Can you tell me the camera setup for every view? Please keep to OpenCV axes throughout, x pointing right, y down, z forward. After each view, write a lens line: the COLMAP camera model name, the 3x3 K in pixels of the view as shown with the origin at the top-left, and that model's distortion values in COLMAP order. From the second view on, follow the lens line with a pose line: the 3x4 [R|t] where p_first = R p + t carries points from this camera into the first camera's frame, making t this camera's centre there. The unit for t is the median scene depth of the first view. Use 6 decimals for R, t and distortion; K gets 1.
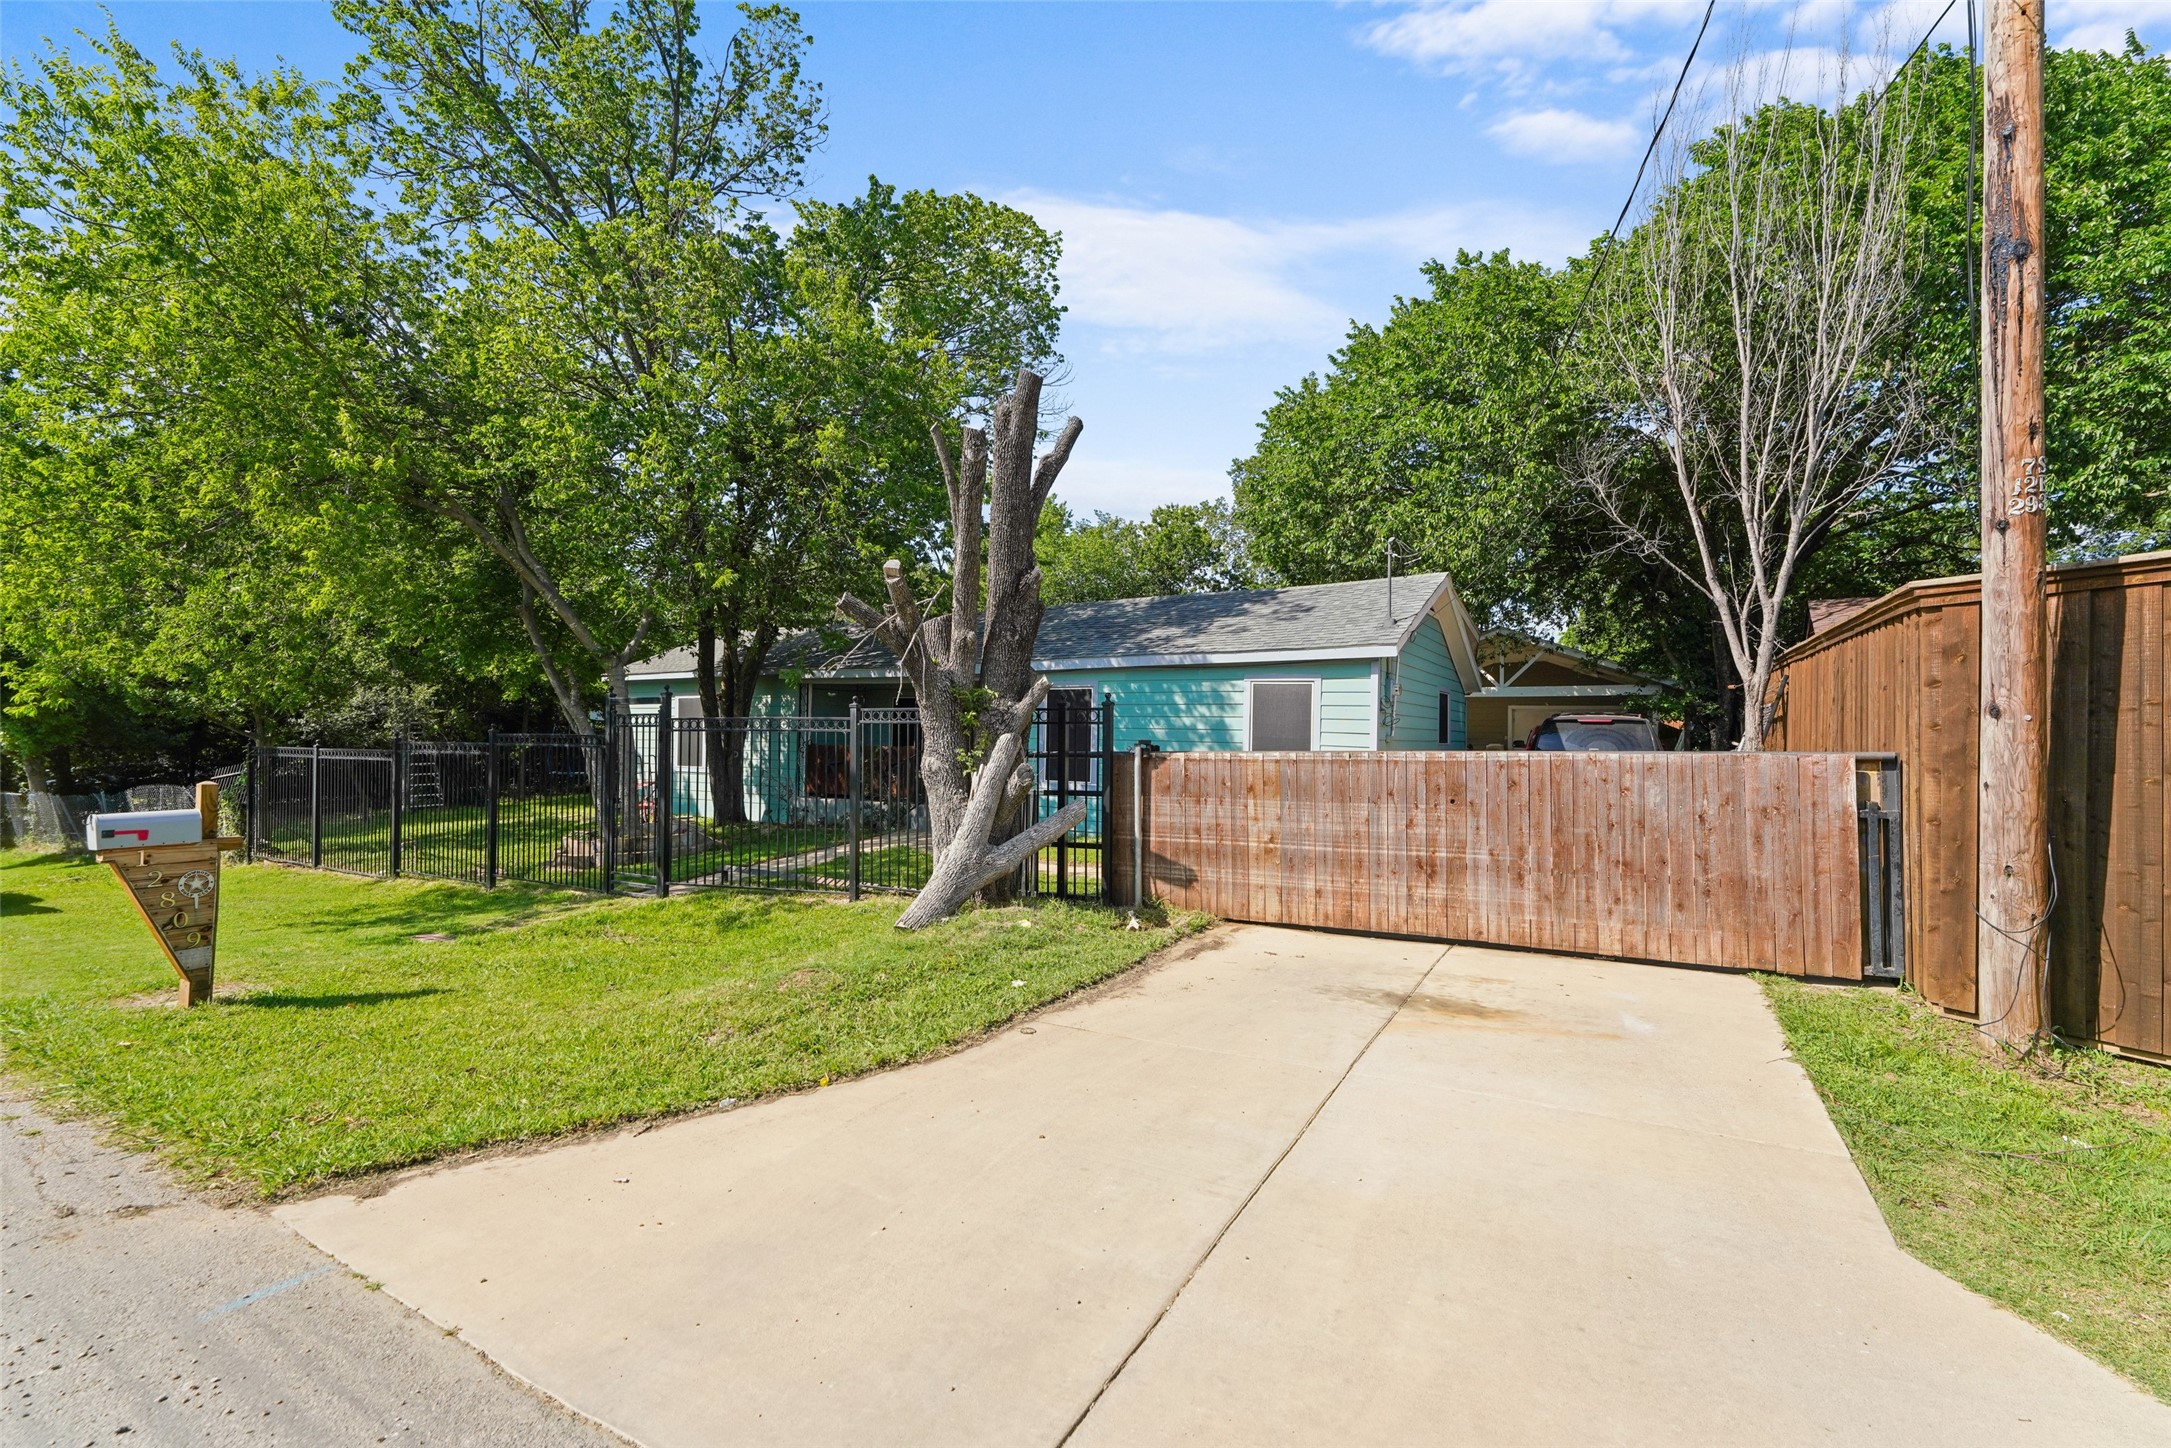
lens RADIAL K [[932.2, 0, 1084.3], [0, 932.2, 727.8], [0, 0, 1]] dist [0.001353, 0.000032]
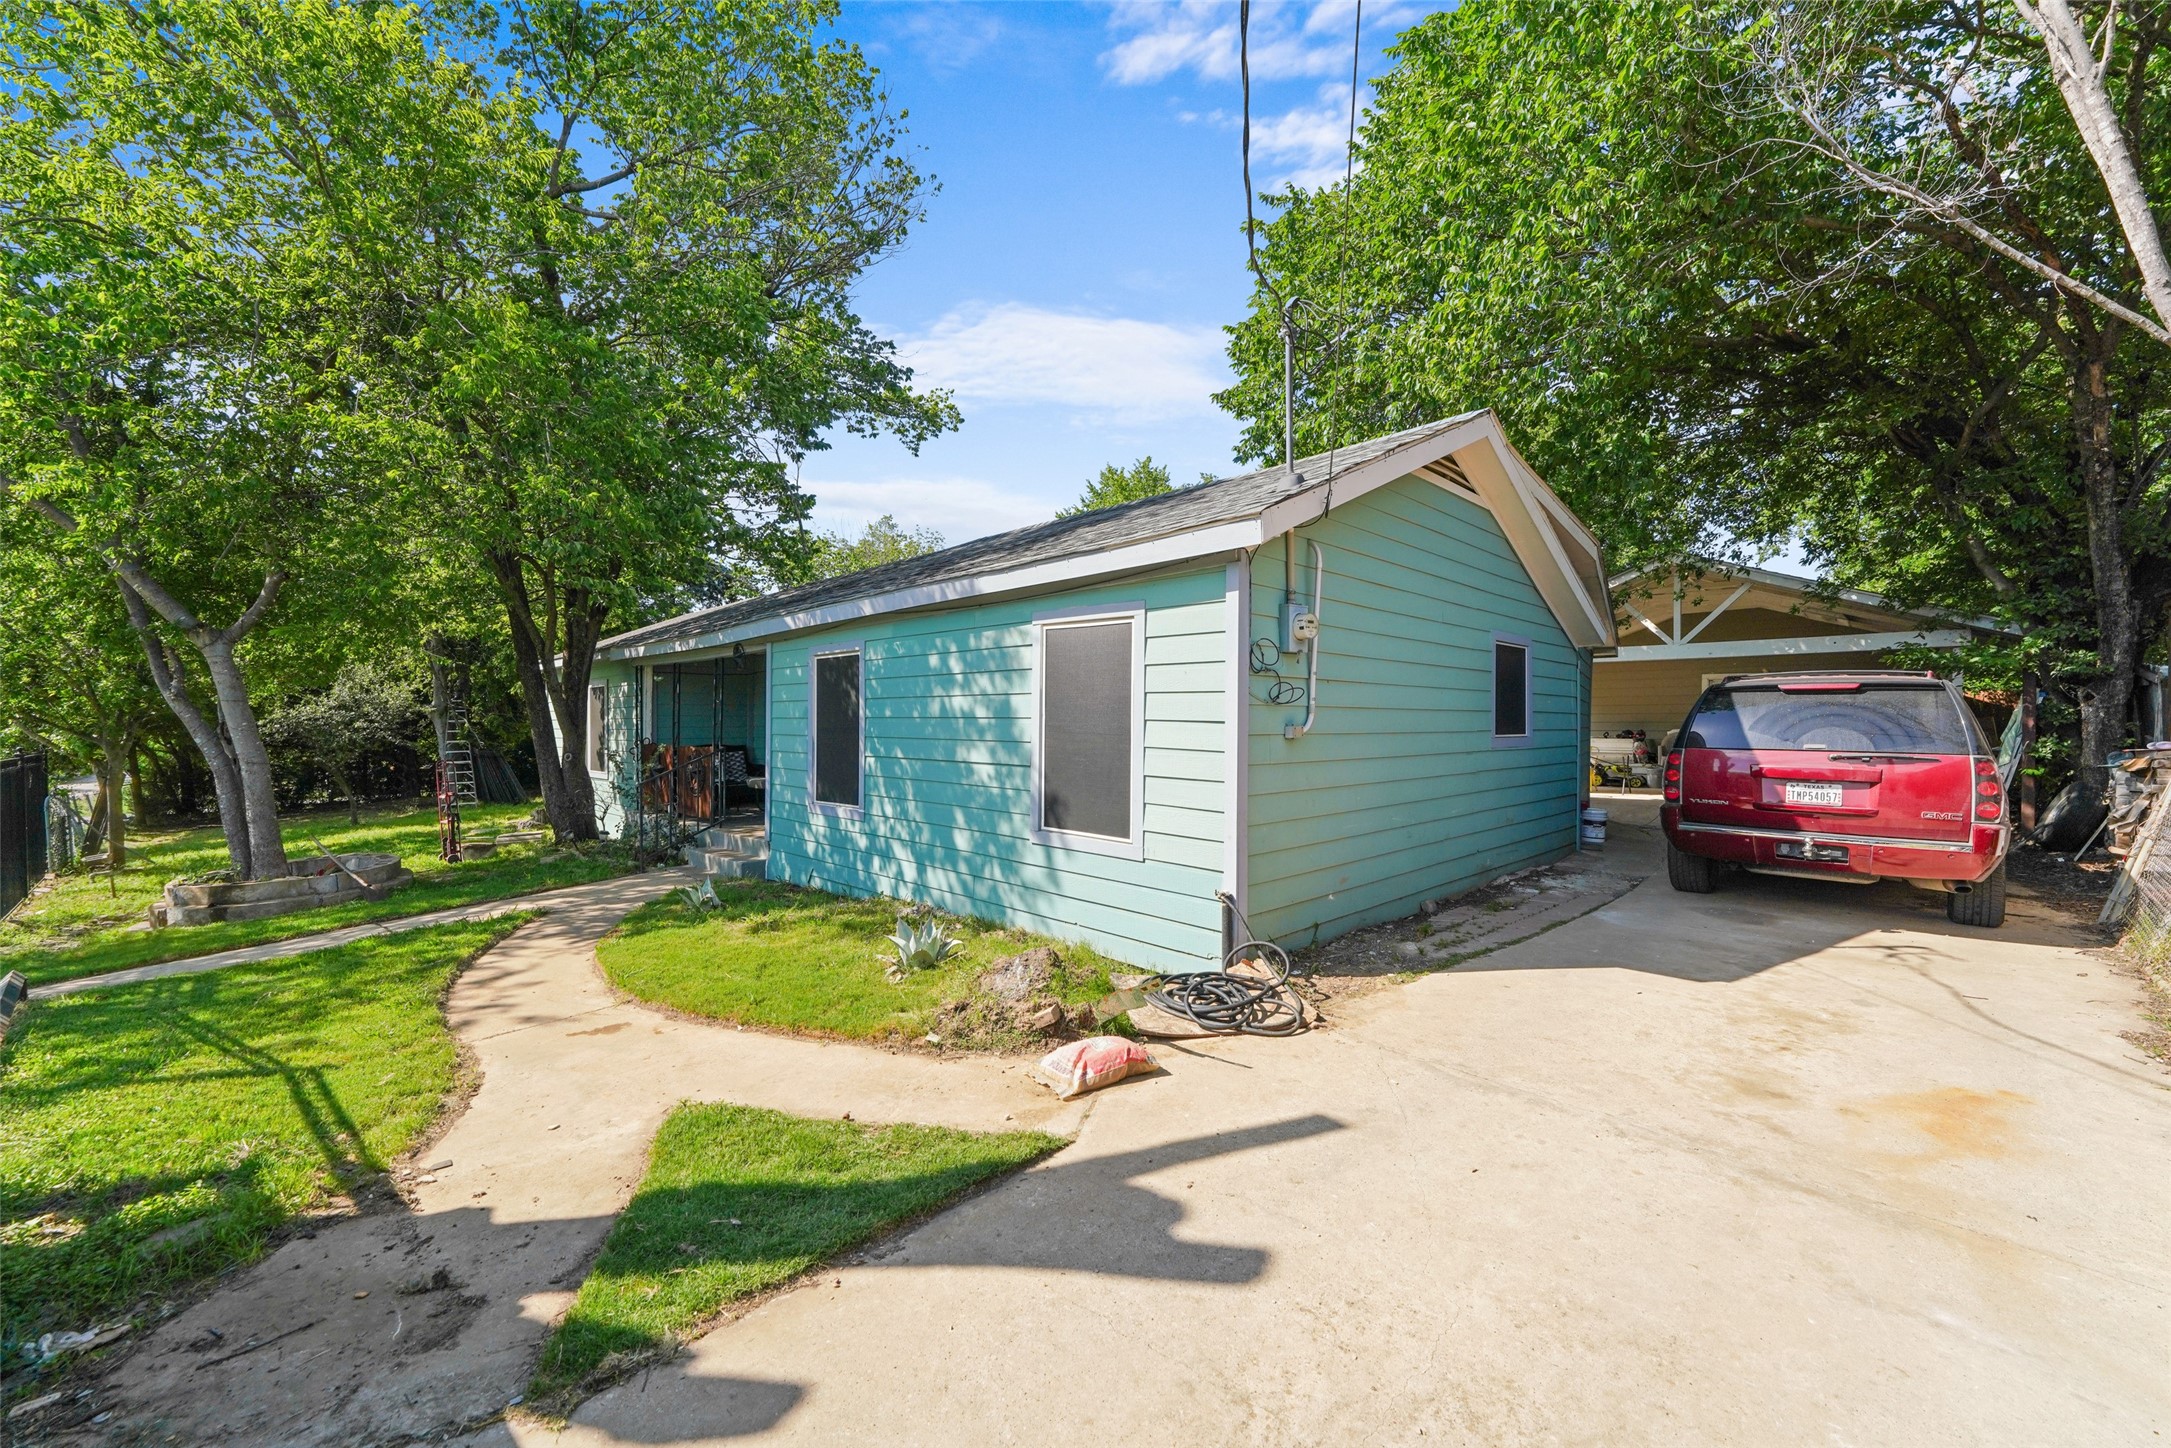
lens RADIAL K [[859.4, 0, 1084.1], [0, 859.4, 724.2], [0, 0, 1]] dist [0.002031, -0.002236]
pose [[0.972287, -0.011529, -0.233504, 0.304319], [0.013323, 0.999893, 0.006106, 0.003595], [0.233409, -0.009048, 0.972337, 0.515107]]
